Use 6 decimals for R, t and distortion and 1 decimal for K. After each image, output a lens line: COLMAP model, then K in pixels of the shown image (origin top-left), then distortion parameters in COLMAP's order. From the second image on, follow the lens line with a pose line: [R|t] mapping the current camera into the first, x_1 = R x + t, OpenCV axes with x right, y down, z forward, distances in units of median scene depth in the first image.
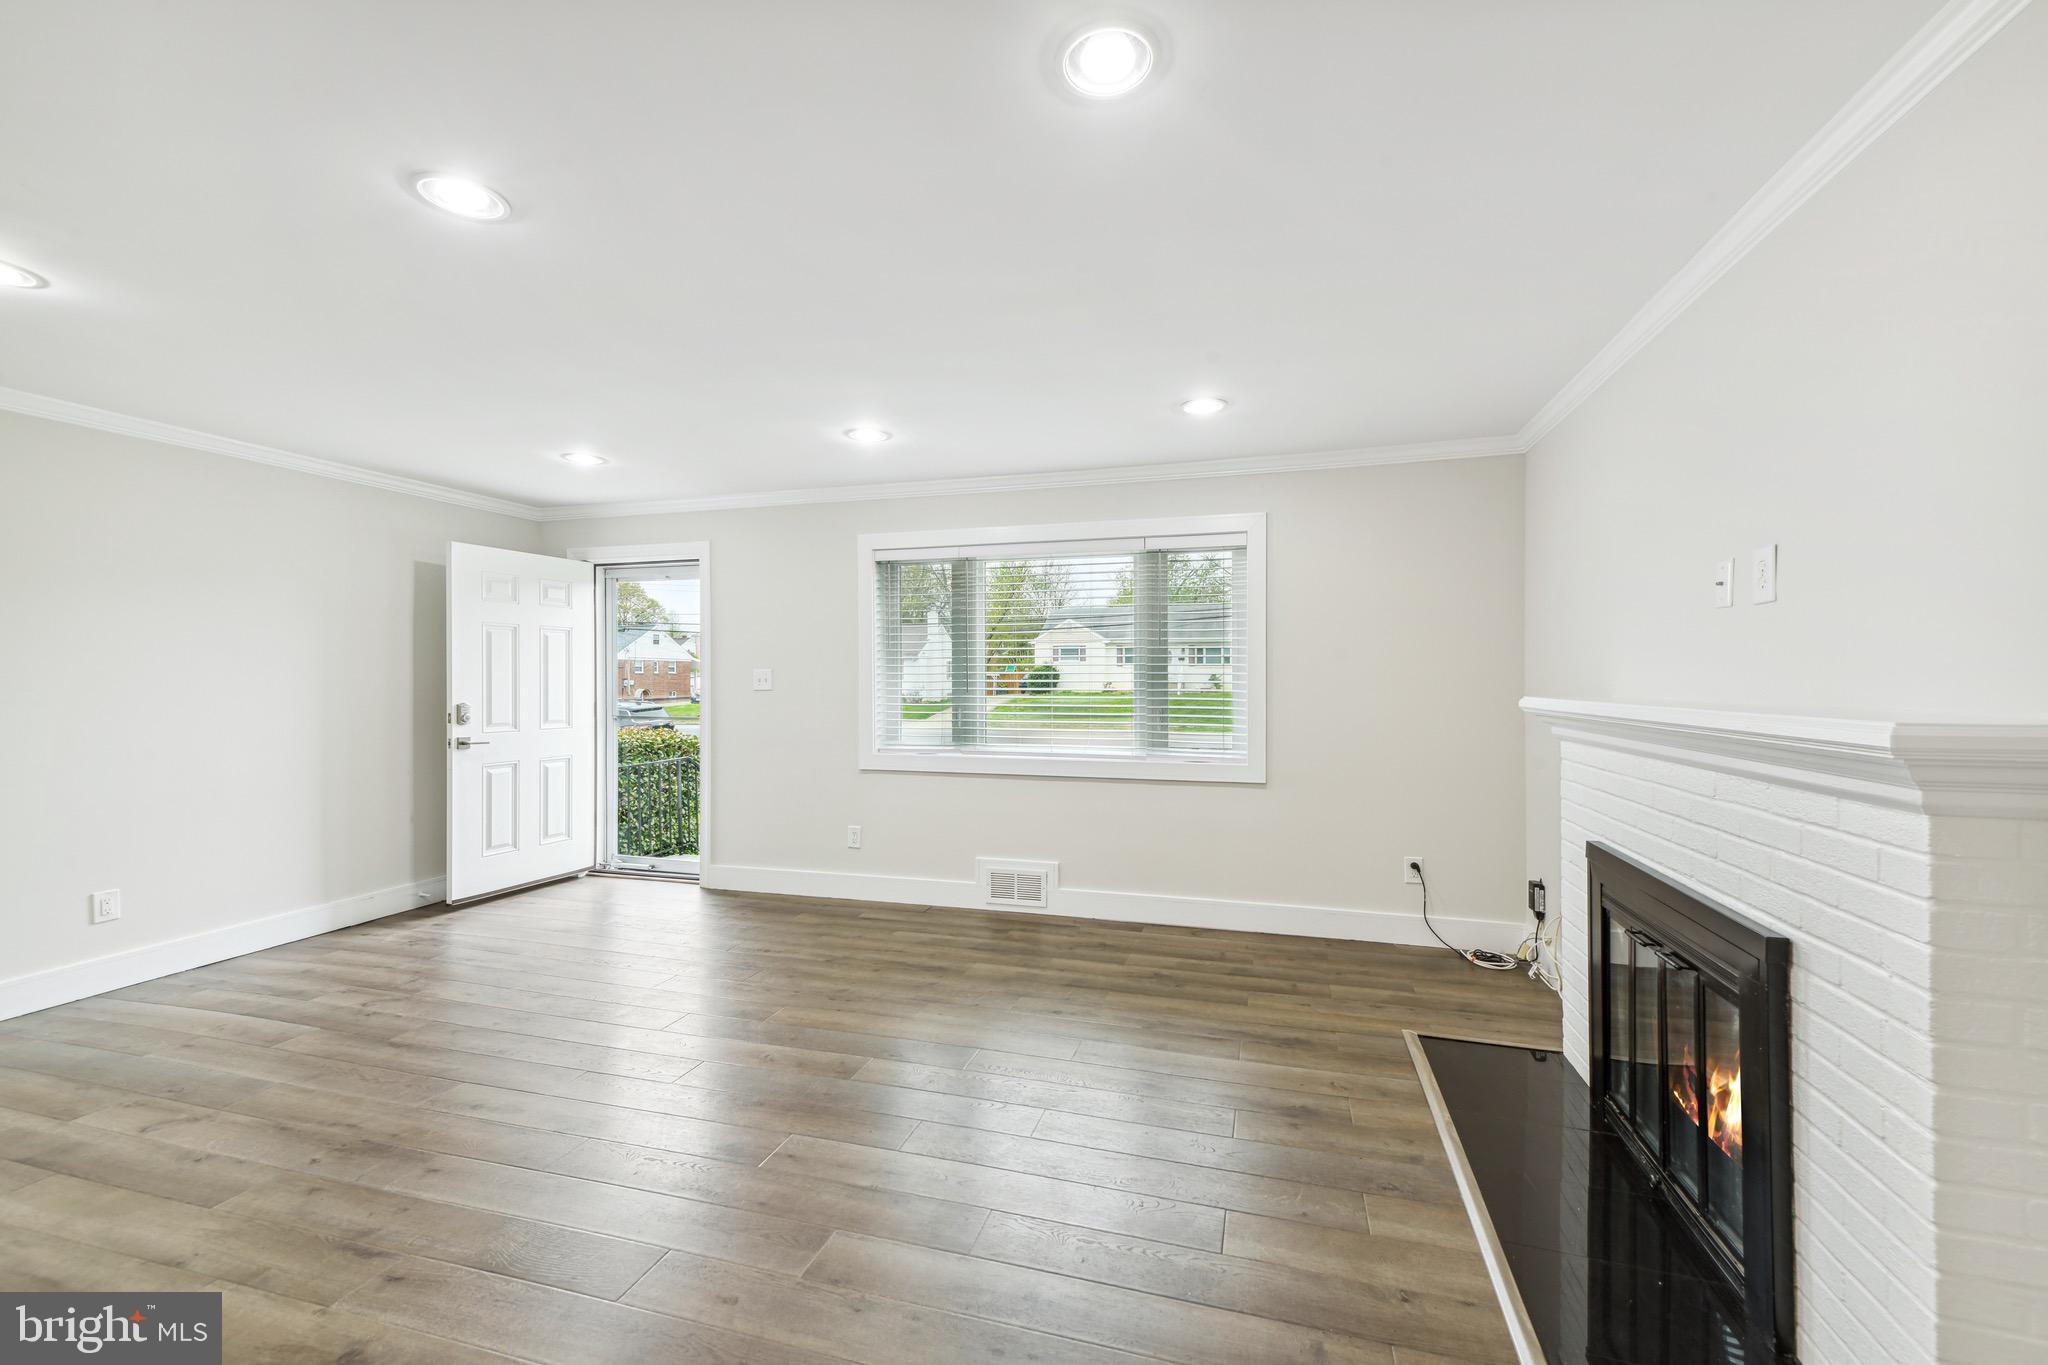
lens RADIAL K [[820.5, 0, 1037.4], [0, 820.5, 682.2], [0, 0, 1]] dist [0.018954, -0.000332]
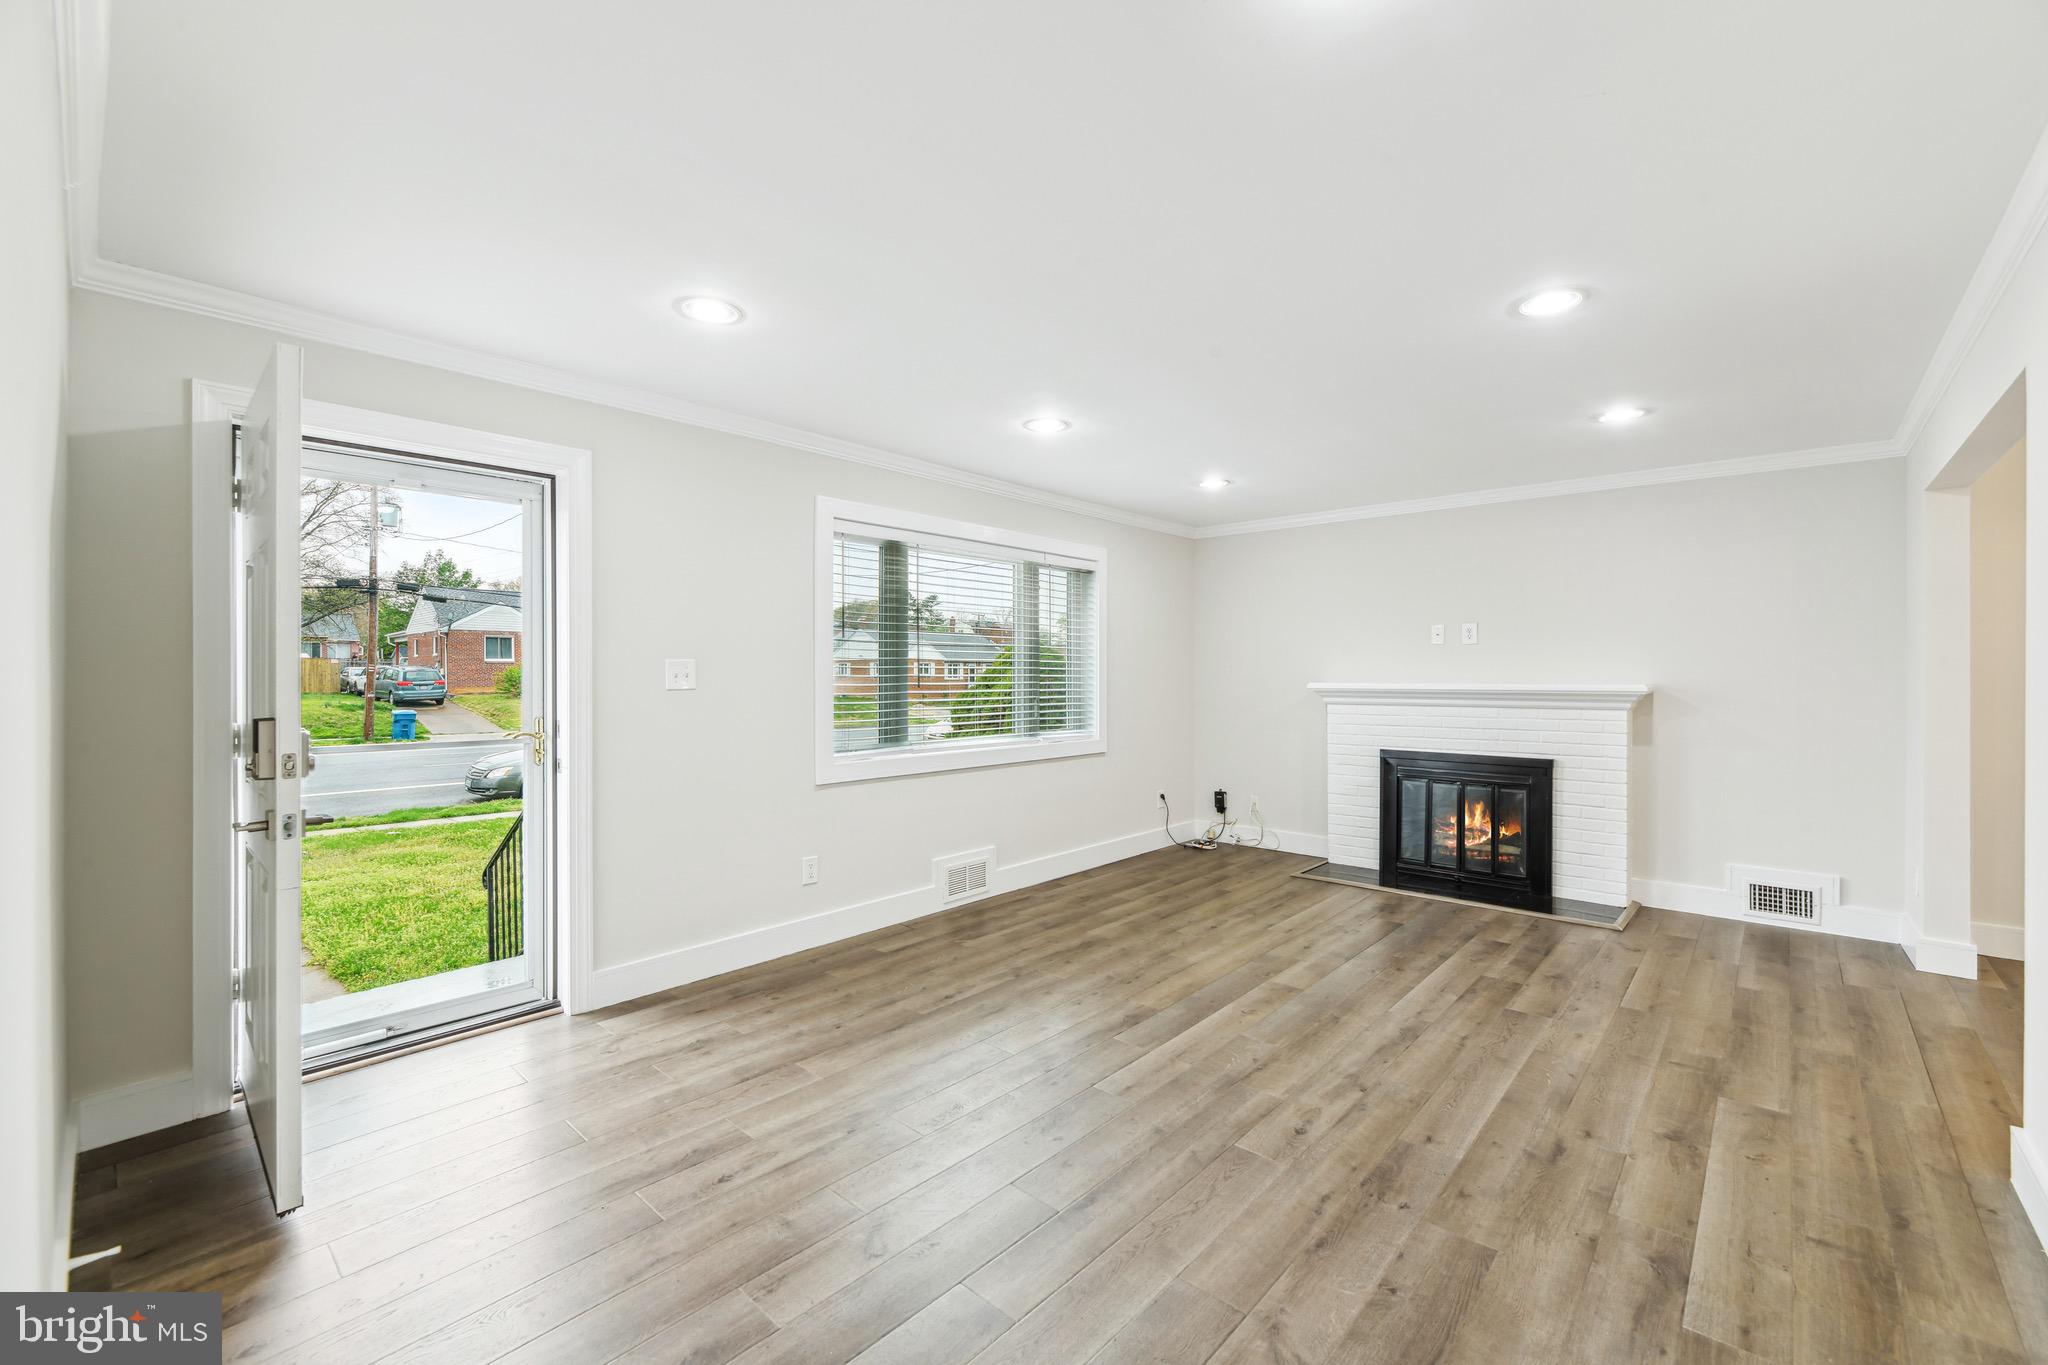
lens RADIAL K [[829.9, 0, 1030.3], [0, 829.9, 675.3], [0, 0, 1]] dist [-0.001723, -0.000044]
pose [[0.443566, -0.001620, 0.896240, -1.025498], [0.006314, 0.999979, -0.001317, 0.000045], [-0.896220, 0.006243, 0.443567, 0.535871]]
